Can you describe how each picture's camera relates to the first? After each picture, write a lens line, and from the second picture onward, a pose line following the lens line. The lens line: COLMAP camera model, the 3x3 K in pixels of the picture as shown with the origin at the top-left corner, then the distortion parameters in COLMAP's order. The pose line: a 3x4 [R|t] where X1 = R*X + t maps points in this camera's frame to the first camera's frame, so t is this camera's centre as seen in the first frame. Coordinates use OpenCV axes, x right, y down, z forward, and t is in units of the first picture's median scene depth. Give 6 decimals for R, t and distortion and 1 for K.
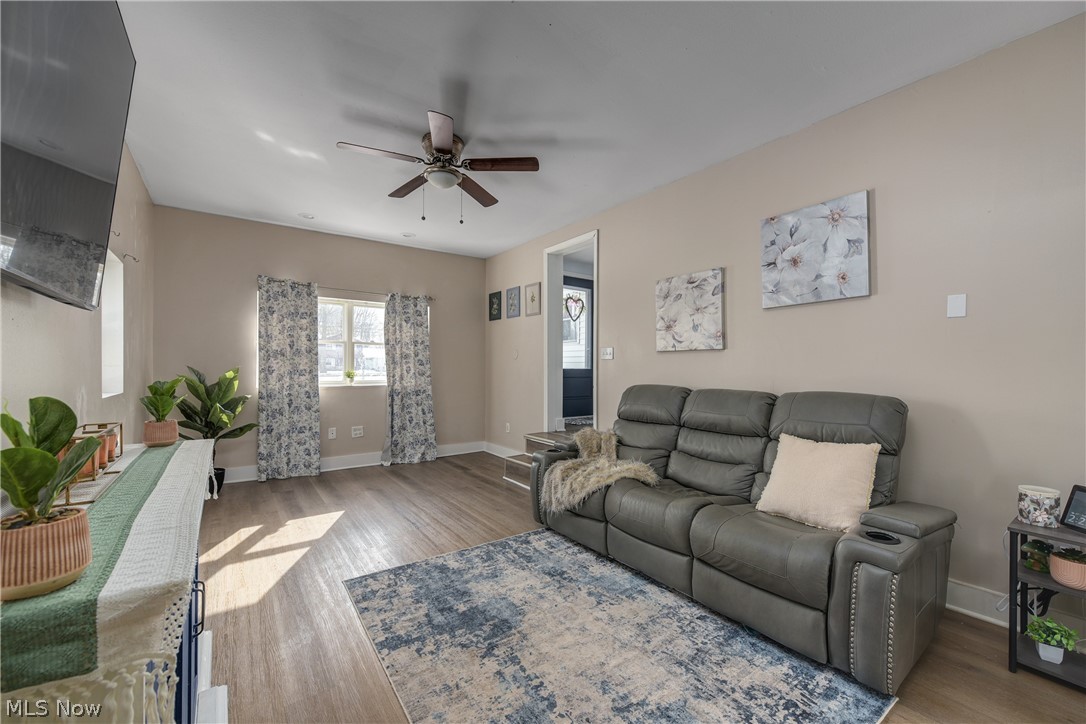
lens RADIAL K [[433.1, 0, 540.7], [0, 433.1, 364.9], [0, 0, 1]] dist [-0.003962, -0.000121]
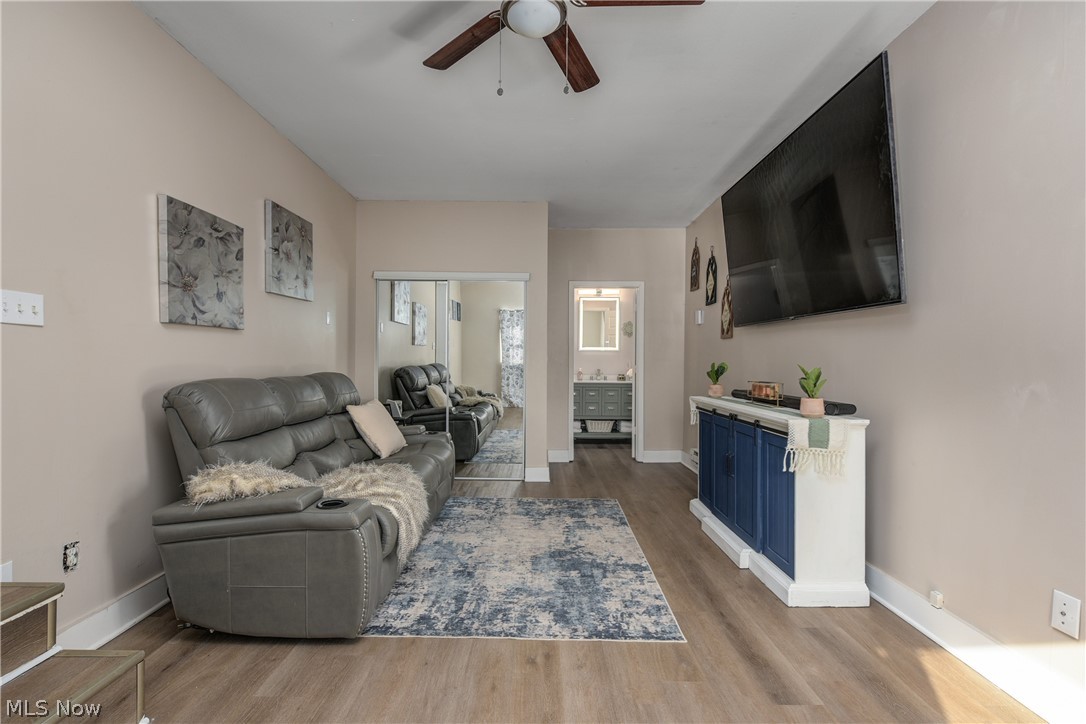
lens RADIAL K [[481.3, 0, 547.9], [0, 481.3, 366.0], [0, 0, 1]] dist [-0.001615, 0.000598]
pose [[-0.820533, -0.014412, 0.571418, -0.732489], [-0.011200, 0.999896, 0.009136, 0.022166], [-0.571490, 0.001096, -0.820608, 1.825058]]
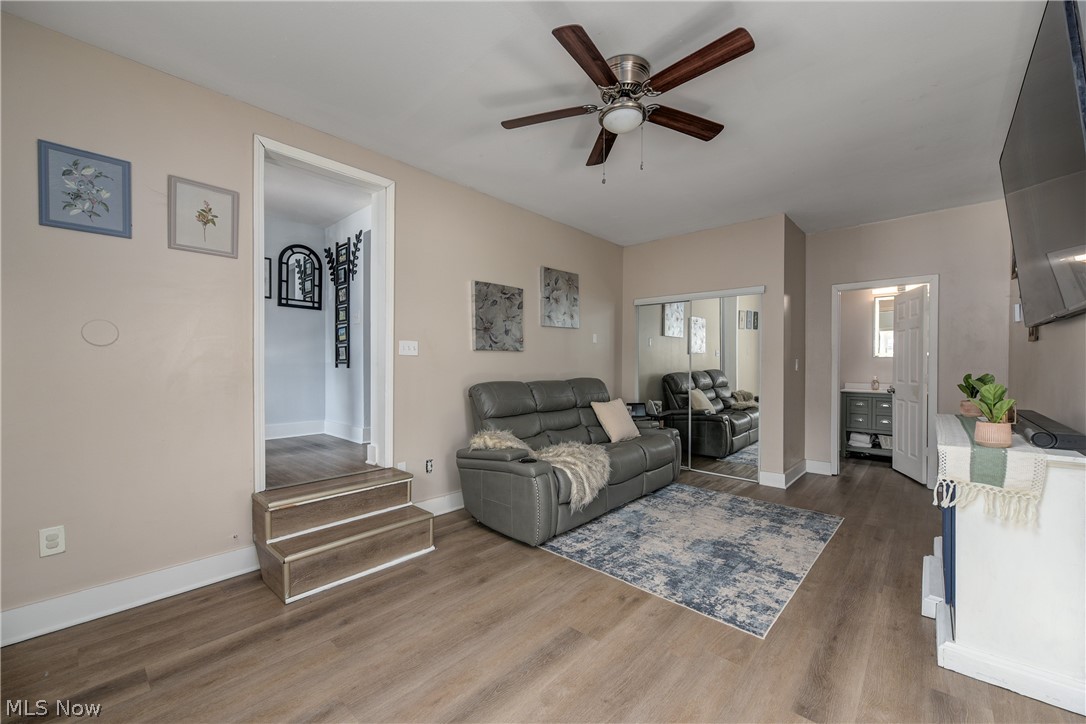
lens RADIAL K [[433.1, 0, 546.6], [0, 433.1, 368.1], [0, 0, 1]] dist [-0.003962, -0.000121]
pose [[-0.218777, -0.012719, 0.975692, -1.142350], [-0.006553, 0.999912, 0.011566, -0.000954], [-0.975753, -0.003864, -0.218841, 1.571943]]
